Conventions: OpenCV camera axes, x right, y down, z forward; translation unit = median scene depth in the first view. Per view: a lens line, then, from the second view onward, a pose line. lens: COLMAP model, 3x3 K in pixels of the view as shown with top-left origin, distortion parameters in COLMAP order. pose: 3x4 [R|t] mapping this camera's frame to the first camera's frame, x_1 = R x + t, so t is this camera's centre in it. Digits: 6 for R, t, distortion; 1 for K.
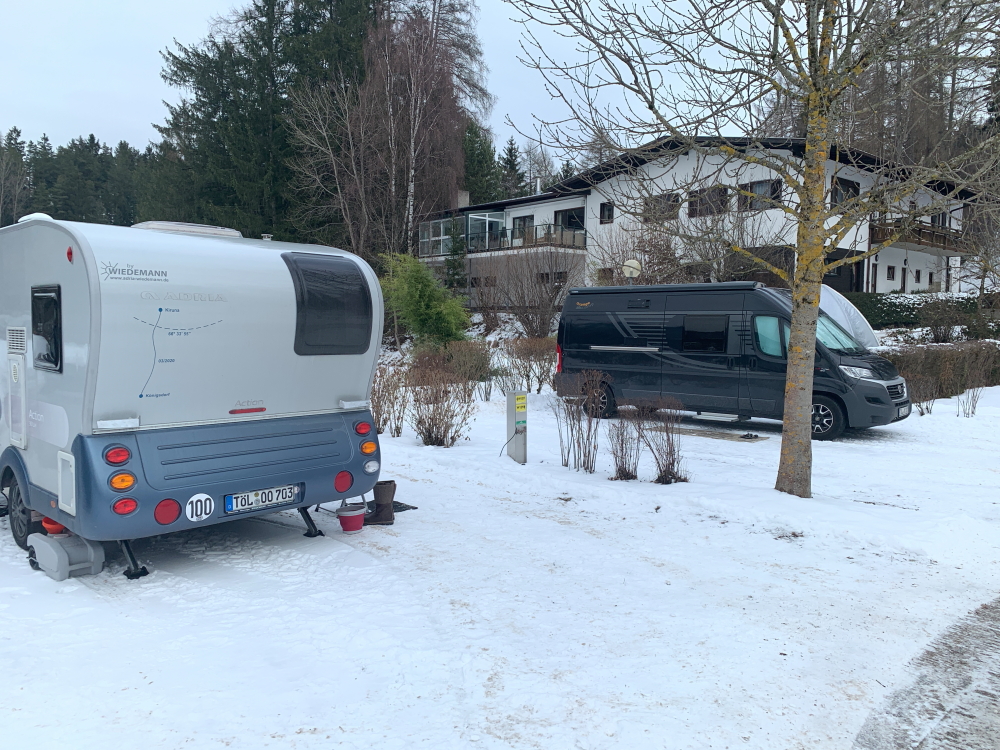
lens RADIAL K [[758.9, 0, 499.6], [0, 758.9, 372.3], [0, 0, 1]] dist [0.063391, -0.077079]
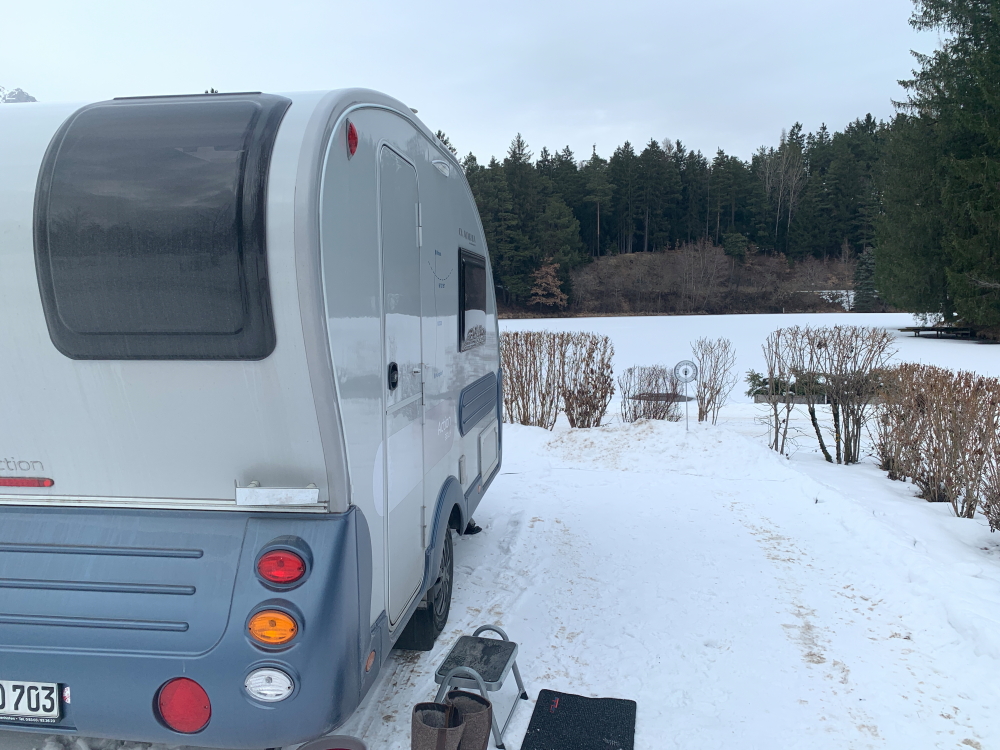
lens RADIAL K [[758.9, 0, 499.6], [0, 758.9, 372.3], [0, 0, 1]] dist [0.063391, -0.077079]
pose [[0.584668, 0.053355, -0.809517, 0.025027], [-0.035074, 0.998564, 0.040482, -0.005353], [0.810514, 0.004725, 0.585700, 0.130540]]
